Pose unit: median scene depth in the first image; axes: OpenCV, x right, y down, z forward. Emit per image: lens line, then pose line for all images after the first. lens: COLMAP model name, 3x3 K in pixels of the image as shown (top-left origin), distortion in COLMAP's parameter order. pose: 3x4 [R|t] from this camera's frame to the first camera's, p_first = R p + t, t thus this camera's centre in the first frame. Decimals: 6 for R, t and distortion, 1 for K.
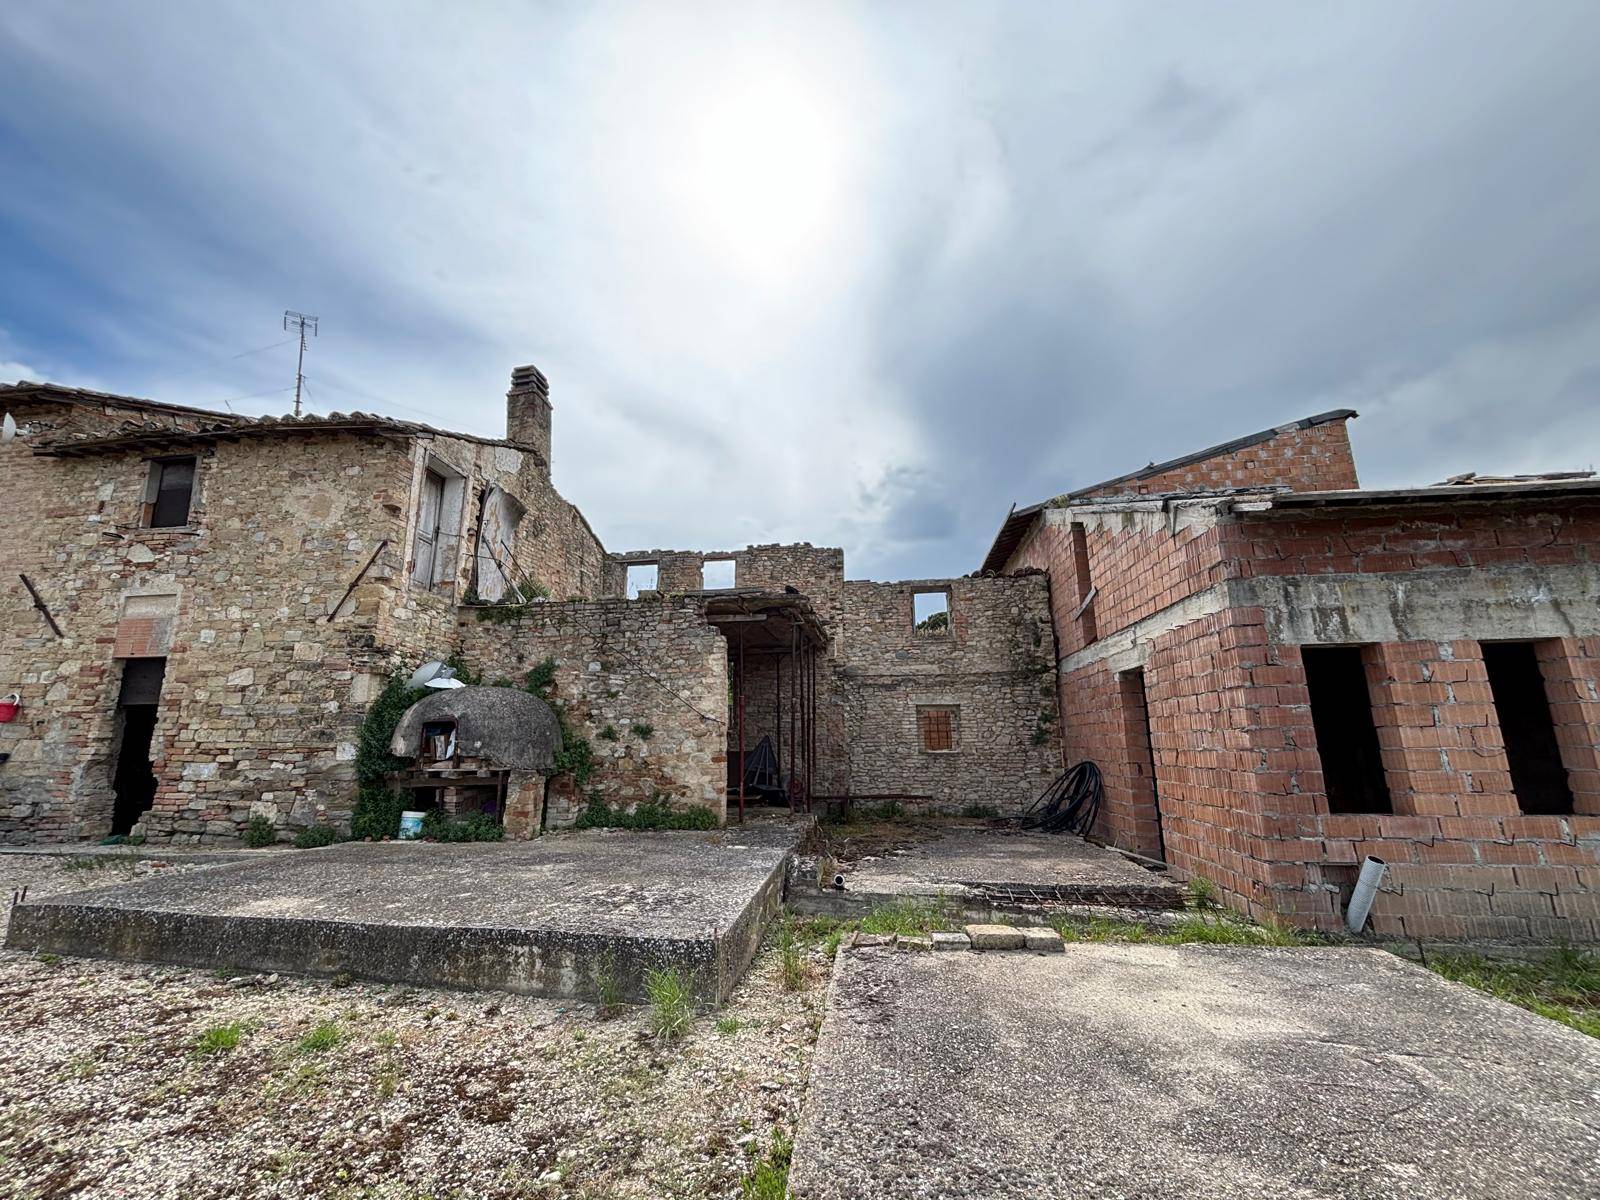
lens RADIAL K [[655.2, 0, 791.6], [0, 655.2, 608.3], [0, 0, 1]] dist [0.000228, 0.000598]
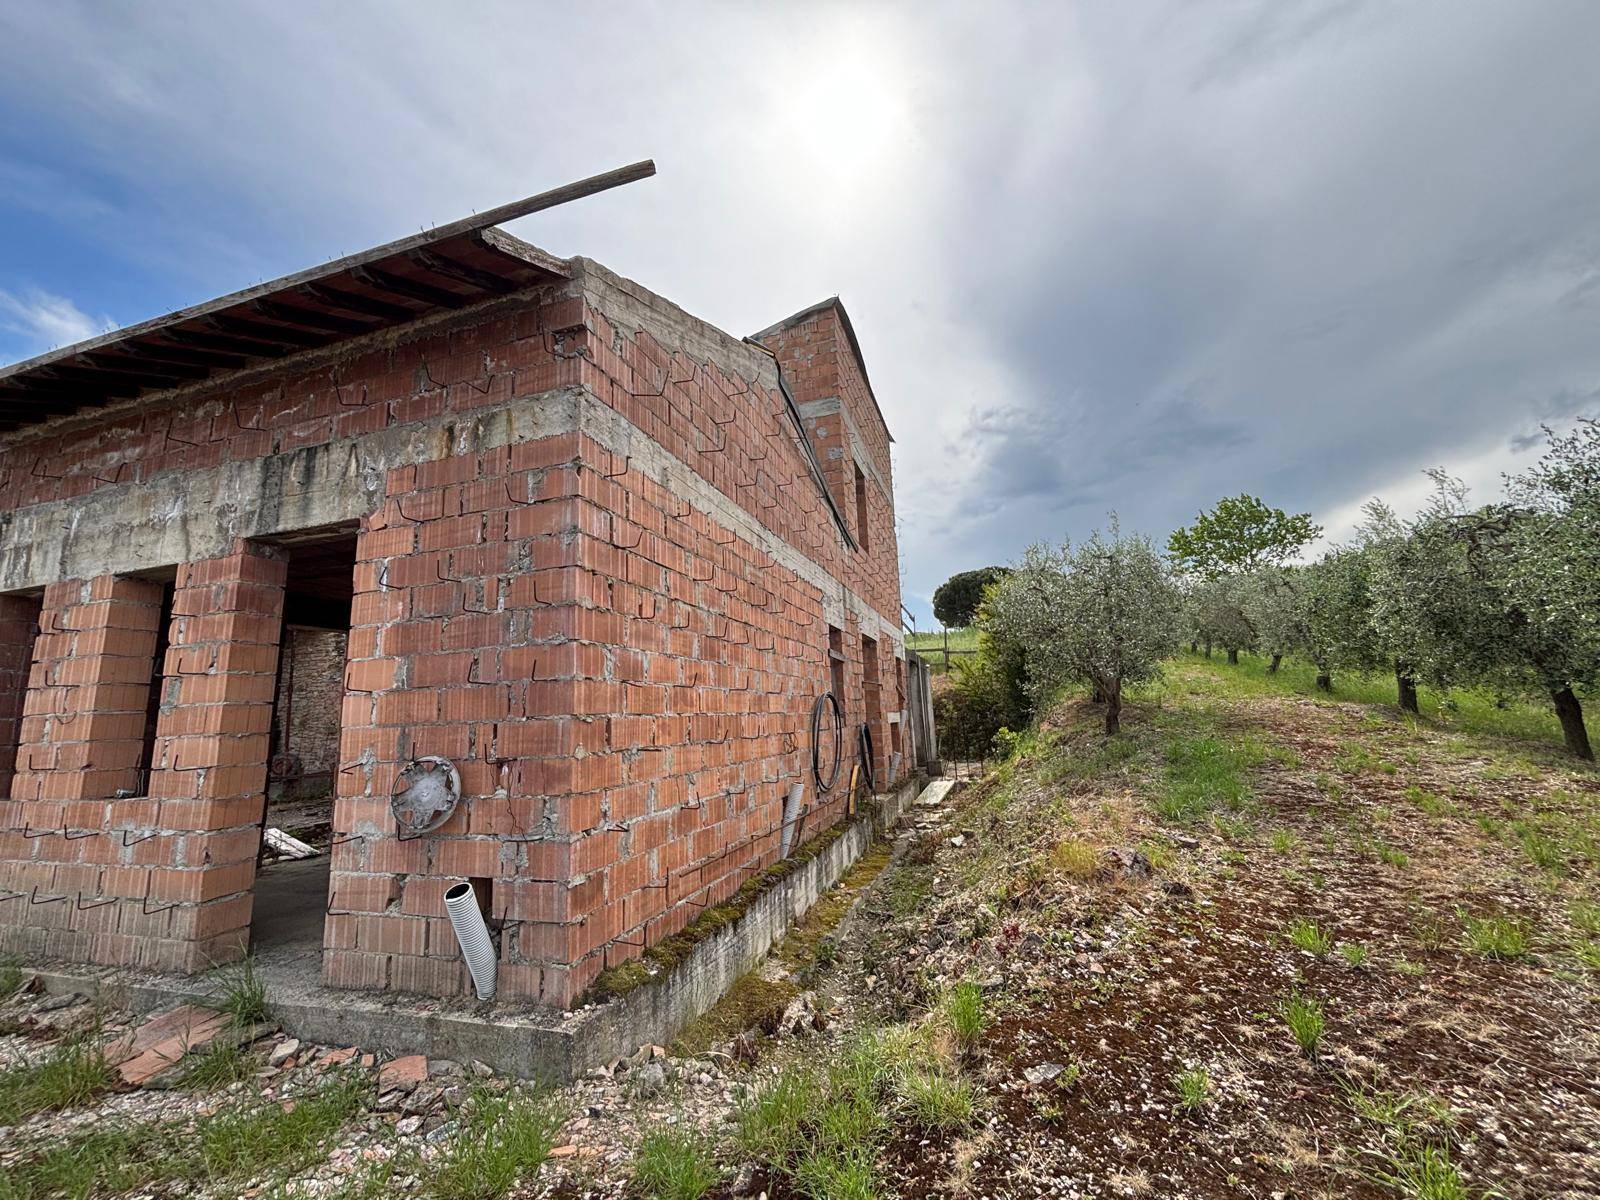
lens RADIAL K [[655.2, 0, 791.6], [0, 655.2, 608.3], [0, 0, 1]] dist [0.000228, 0.000598]
pose [[0.982937, -0.056265, -0.175123, 1.384799], [0.062646, 0.997550, 0.031123, 0.080400], [0.172943, -0.041563, 0.984054, 0.262515]]
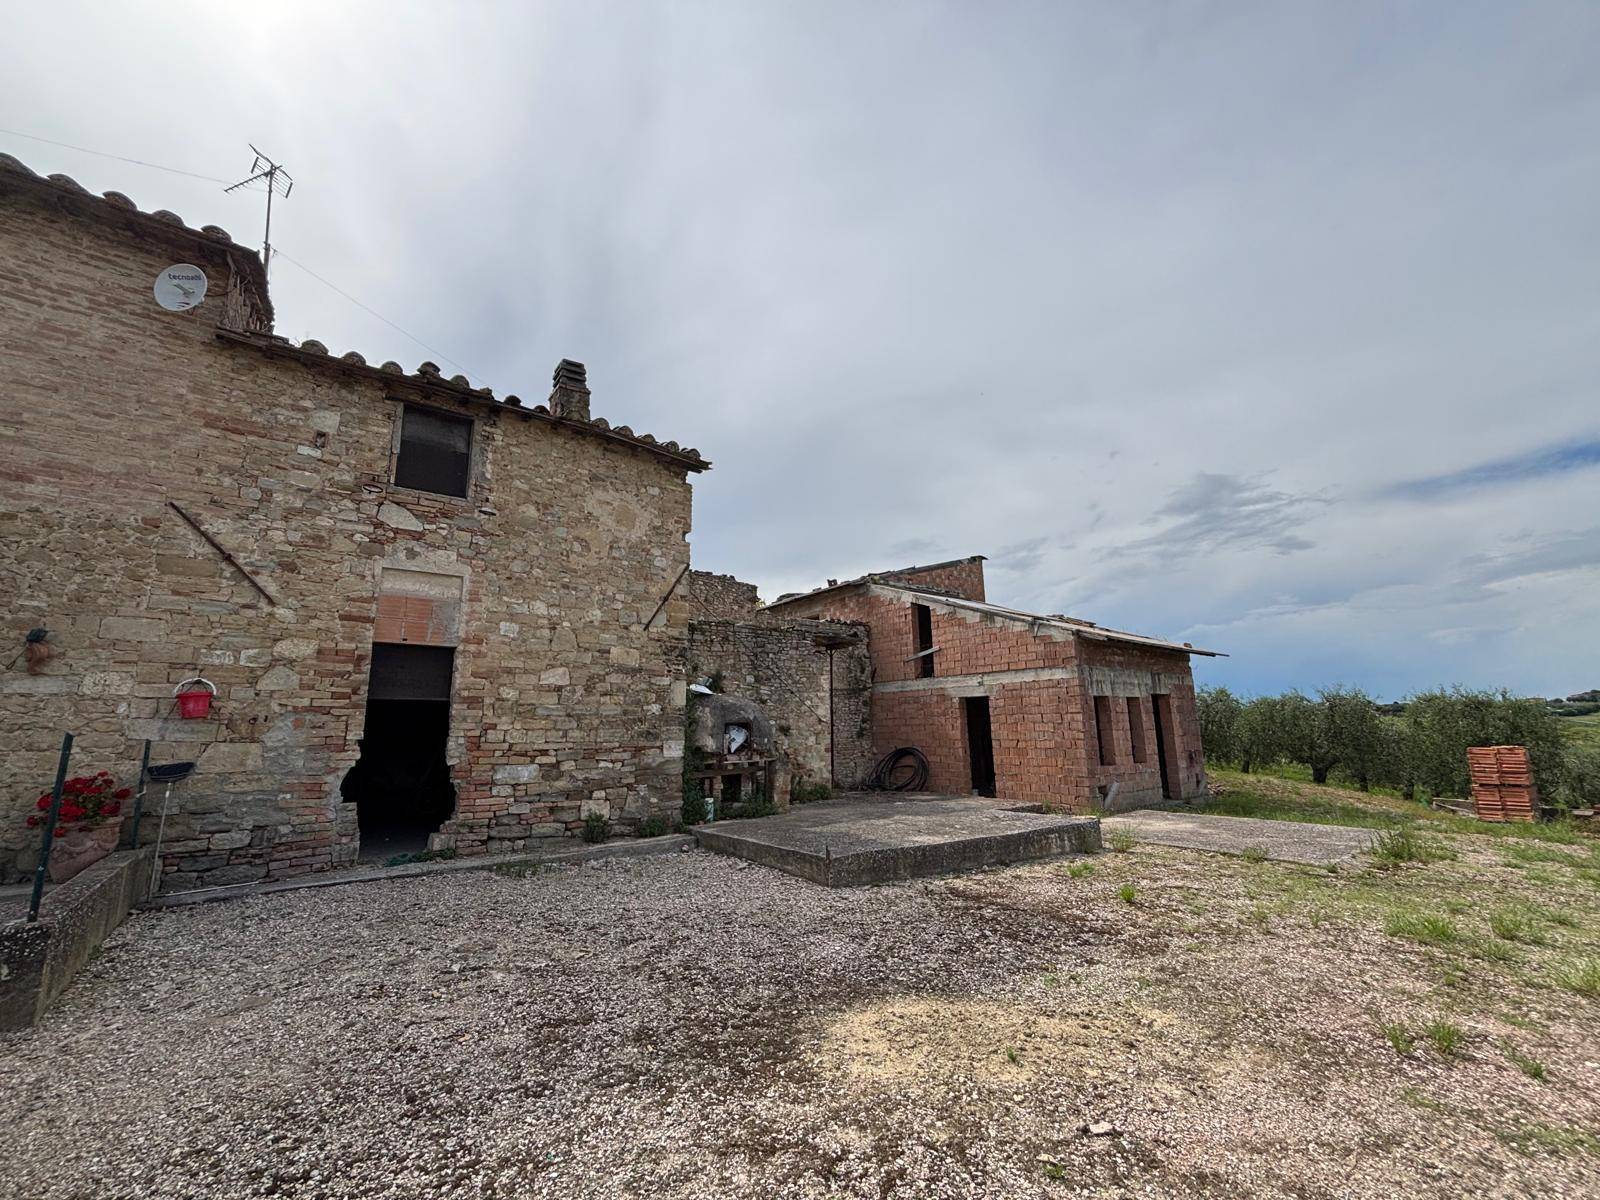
lens RADIAL K [[655.2, 0, 791.6], [0, 655.2, 608.3], [0, 0, 1]] dist [0.000228, 0.000598]
pose [[0.704889, 0.130059, 0.697292, -1.238208], [-0.137624, 0.989442, -0.045428, 0.000040], [-0.695838, -0.063943, 0.715347, 0.056882]]
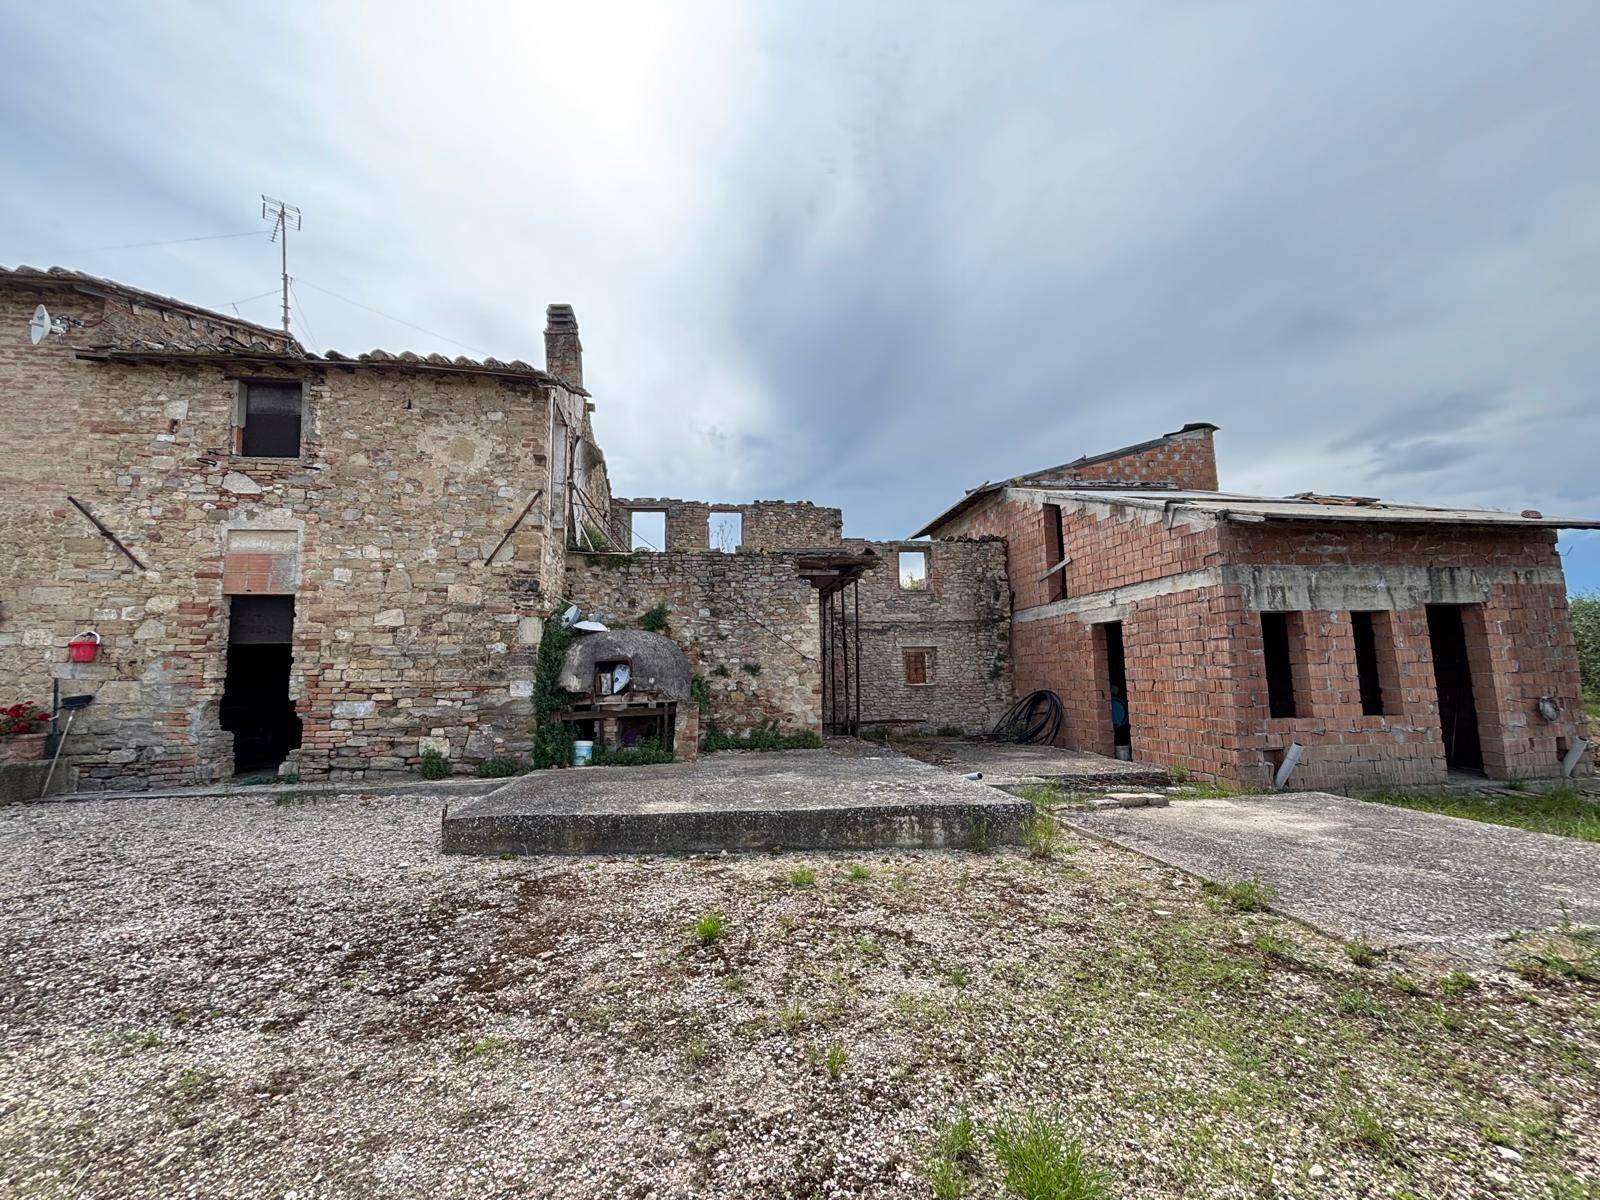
lens RADIAL K [[654.3, 0, 790.8], [0, 654.3, 608.9], [0, 0, 1]] dist [0.004540, 0.000020]
pose [[0.962900, 0.020327, 0.269092, -0.499312], [-0.045531, 0.995101, 0.087758, -0.023967], [-0.265989, -0.096754, 0.959108, -0.124939]]
